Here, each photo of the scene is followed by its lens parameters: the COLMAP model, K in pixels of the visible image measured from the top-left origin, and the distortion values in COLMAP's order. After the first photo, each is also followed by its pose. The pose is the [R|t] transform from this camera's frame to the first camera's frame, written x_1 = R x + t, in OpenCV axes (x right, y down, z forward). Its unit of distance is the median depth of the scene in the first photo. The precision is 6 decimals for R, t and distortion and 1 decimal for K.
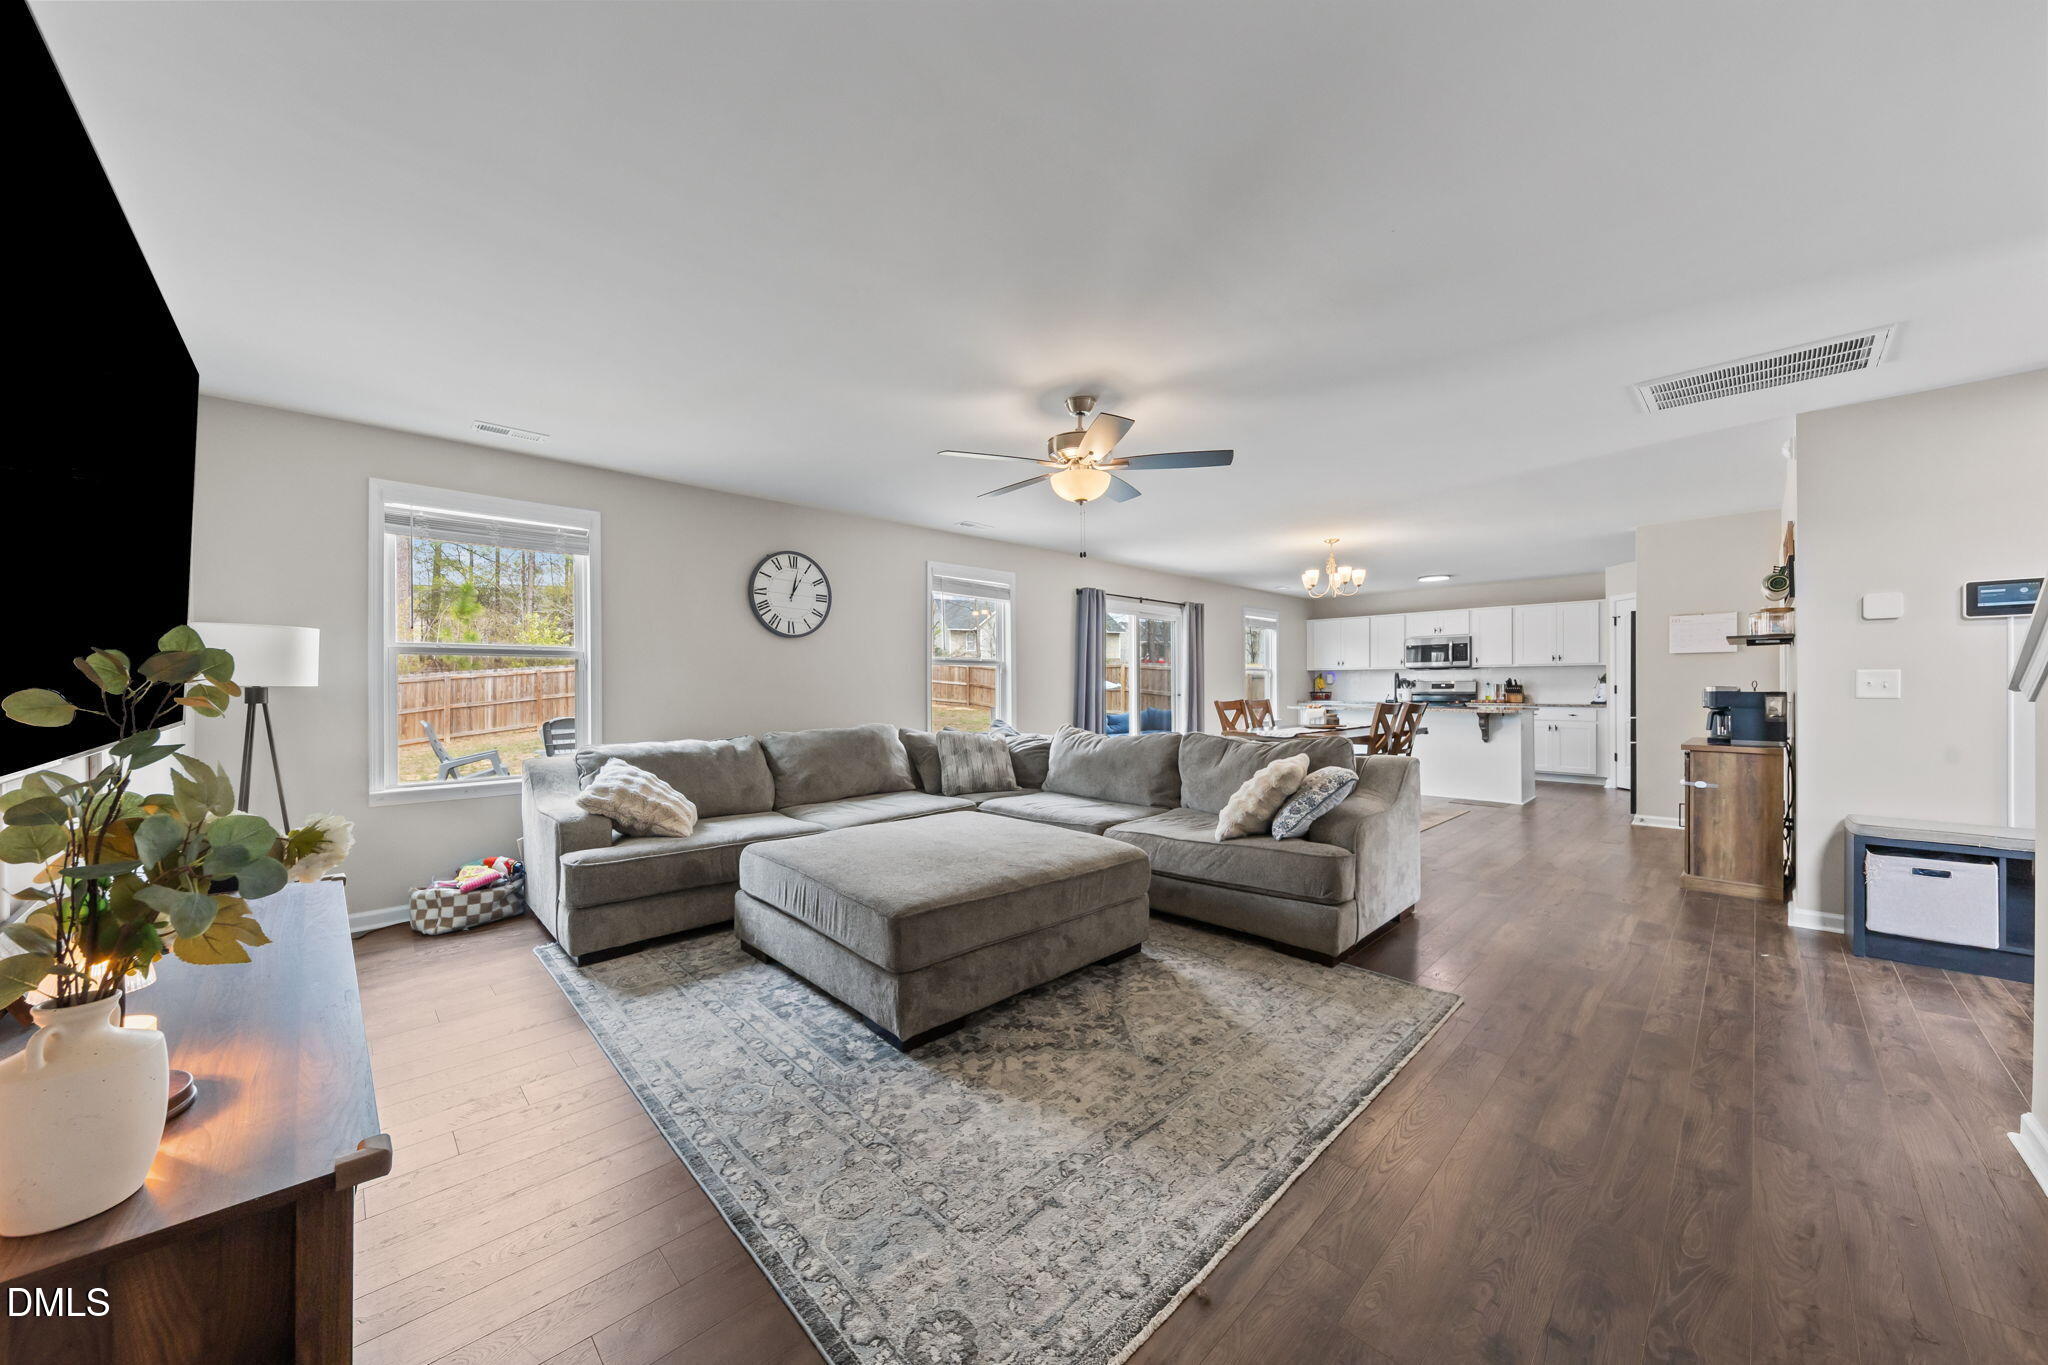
lens RADIAL K [[708.8, 0, 1016.1], [0, 708.8, 685.3], [0, 0, 1]] dist [0.008195, -0.003716]
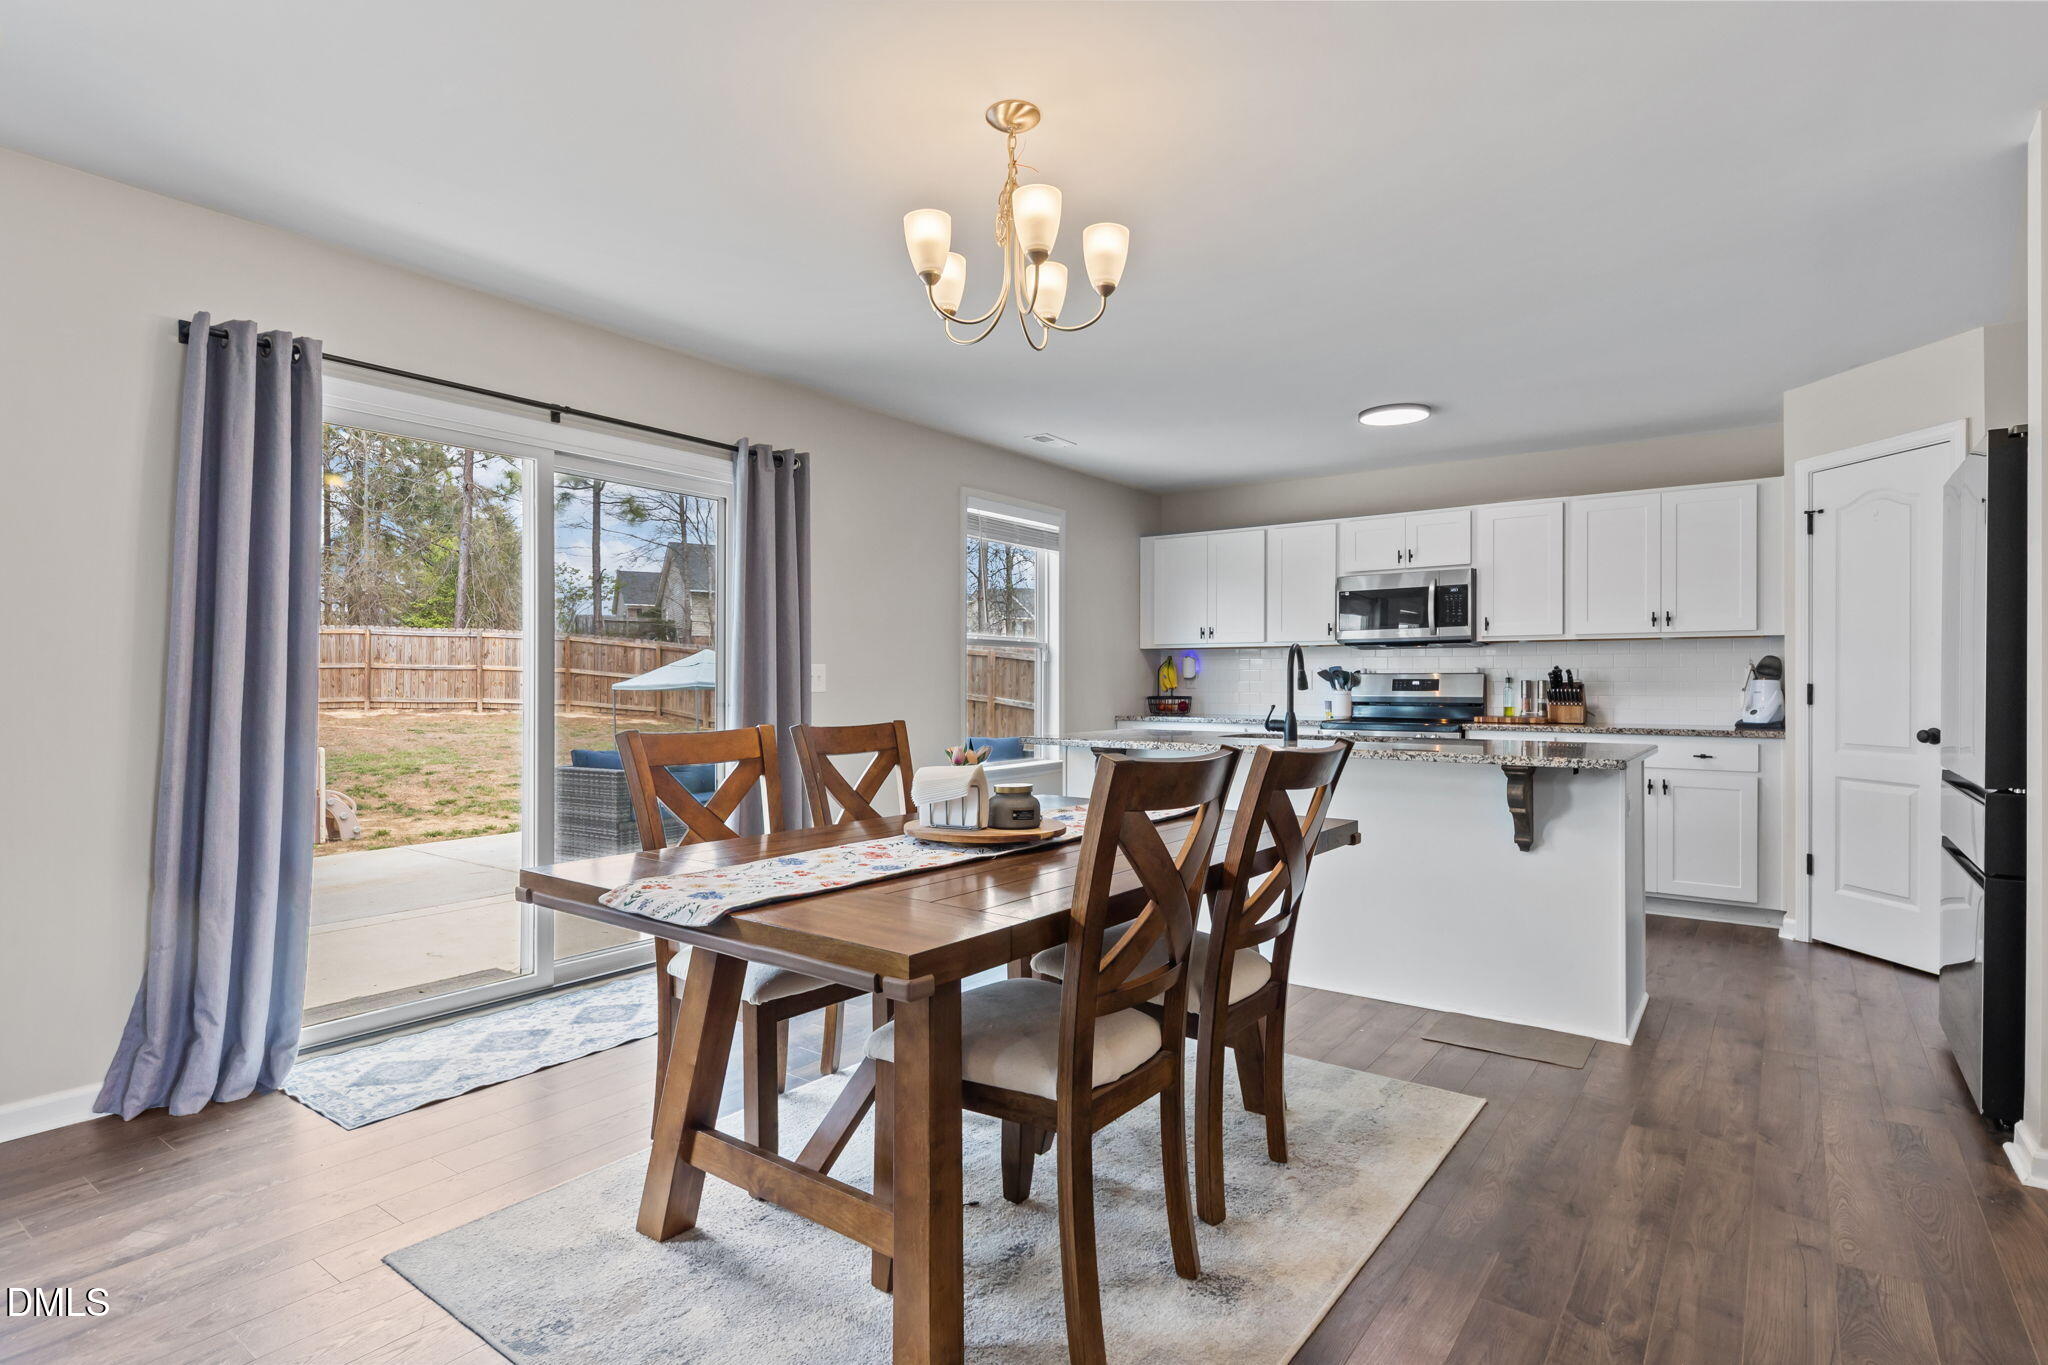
lens RADIAL K [[1027.1, 0, 1024.0], [0, 1027.1, 682.5], [0, 0, 1]] dist [0.000479, -0.000069]
pose [[0.985730, 0.004727, 0.168270, 0.326808], [-0.004775, 0.999989, -0.000119, 0.001455], [-0.168268, -0.000686, 0.985741, 0.530479]]
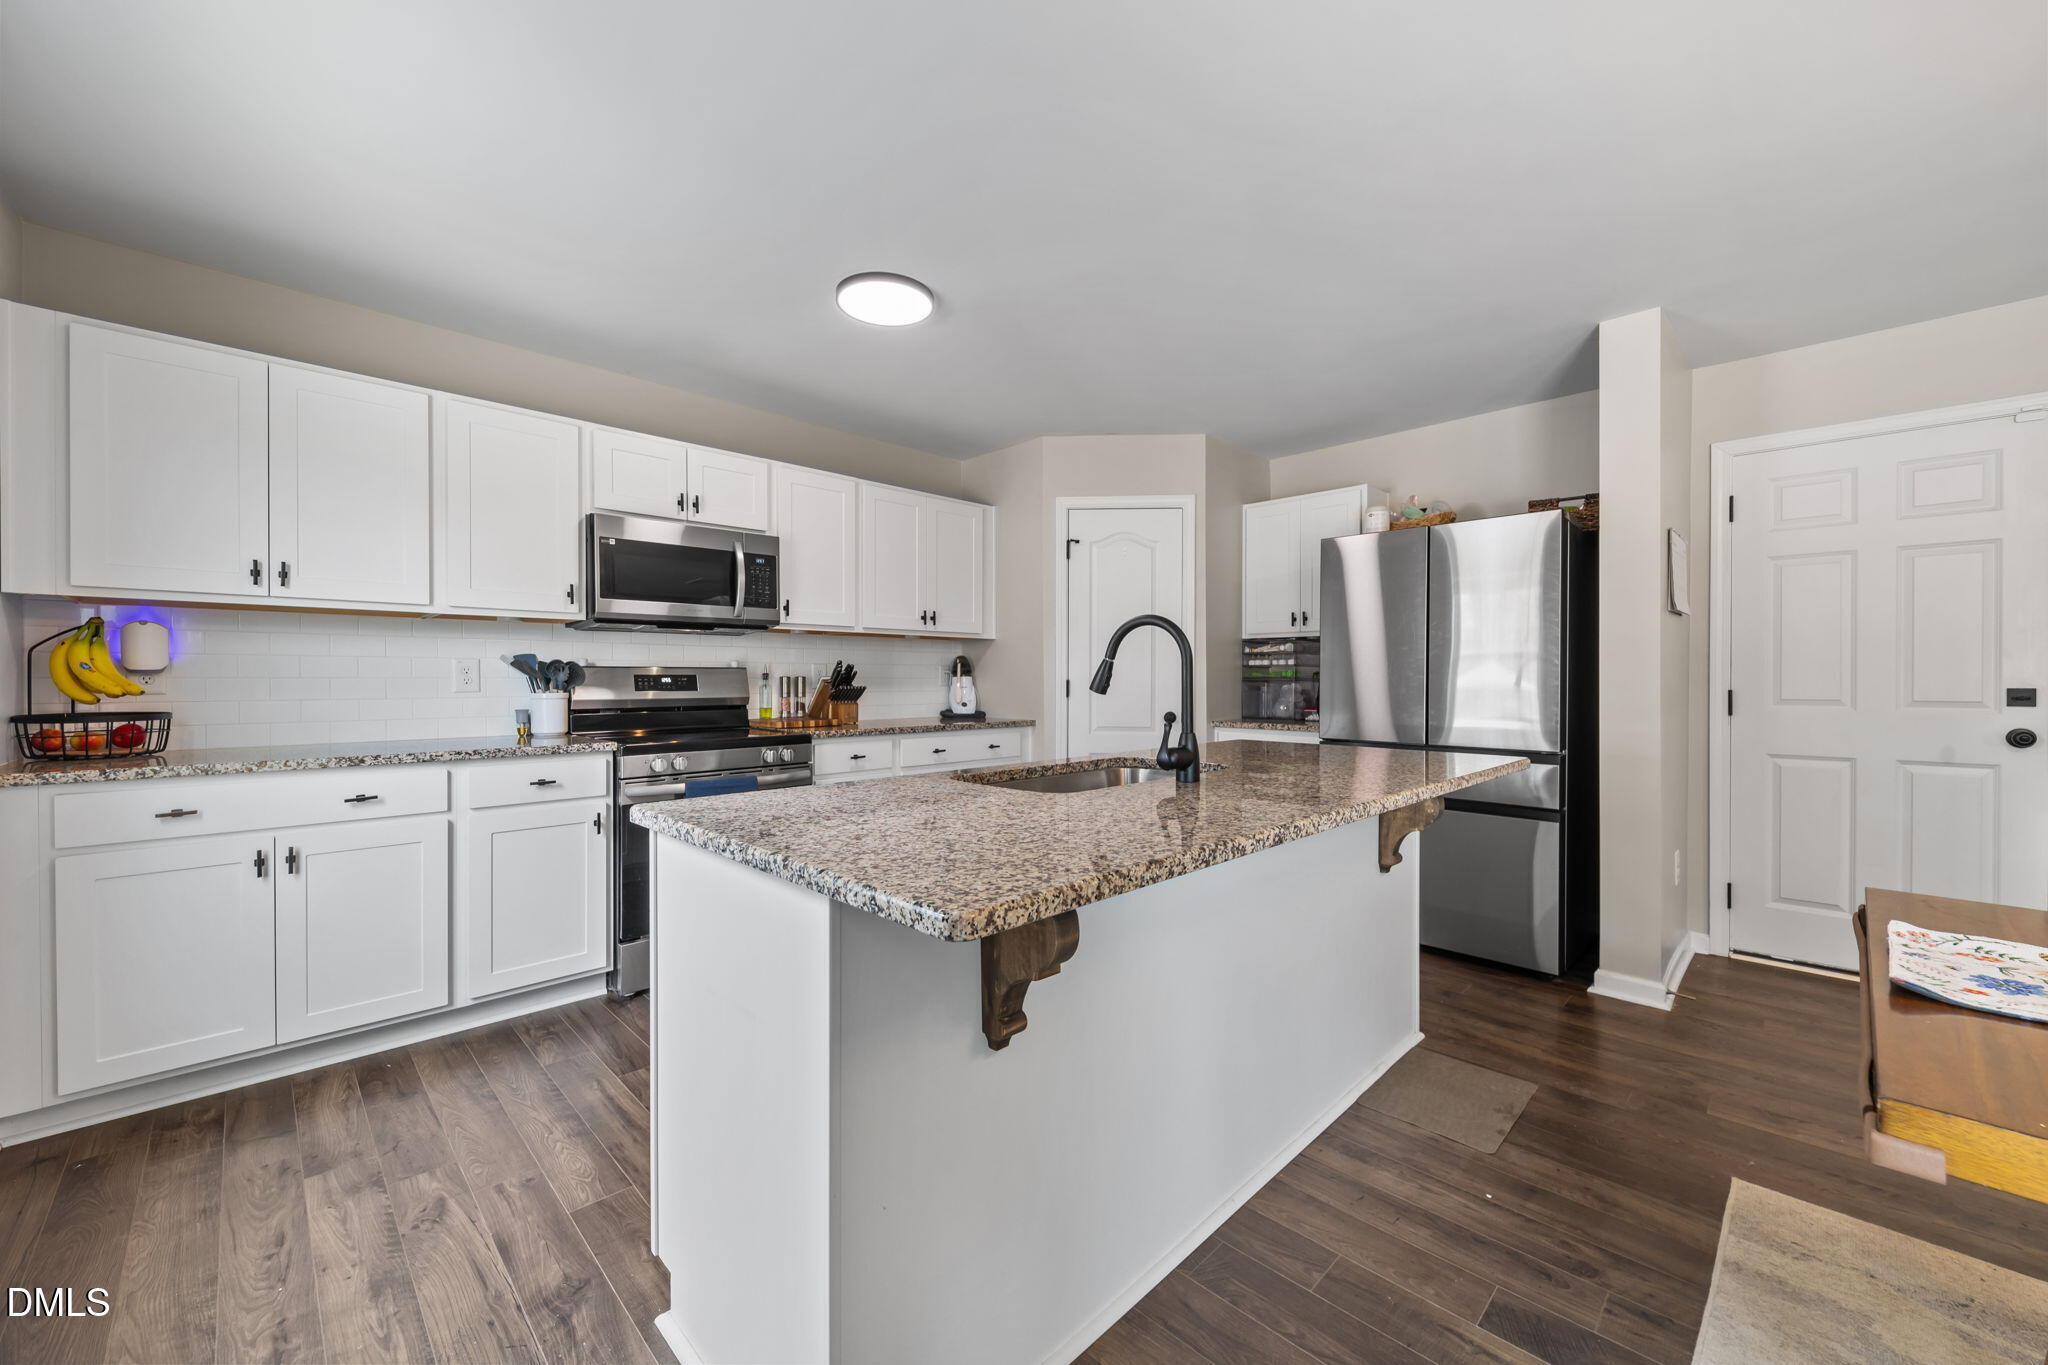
lens RADIAL K [[782.2, 0, 1004.0], [0, 782.2, 680.1], [0, 0, 1]] dist [0.001053, -0.000107]
pose [[0.001222, 0.001106, 0.999999, 0.316252], [-0.000942, 0.999999, -0.001105, 0.000659], [-0.999999, -0.000940, 0.001223, 1.089994]]
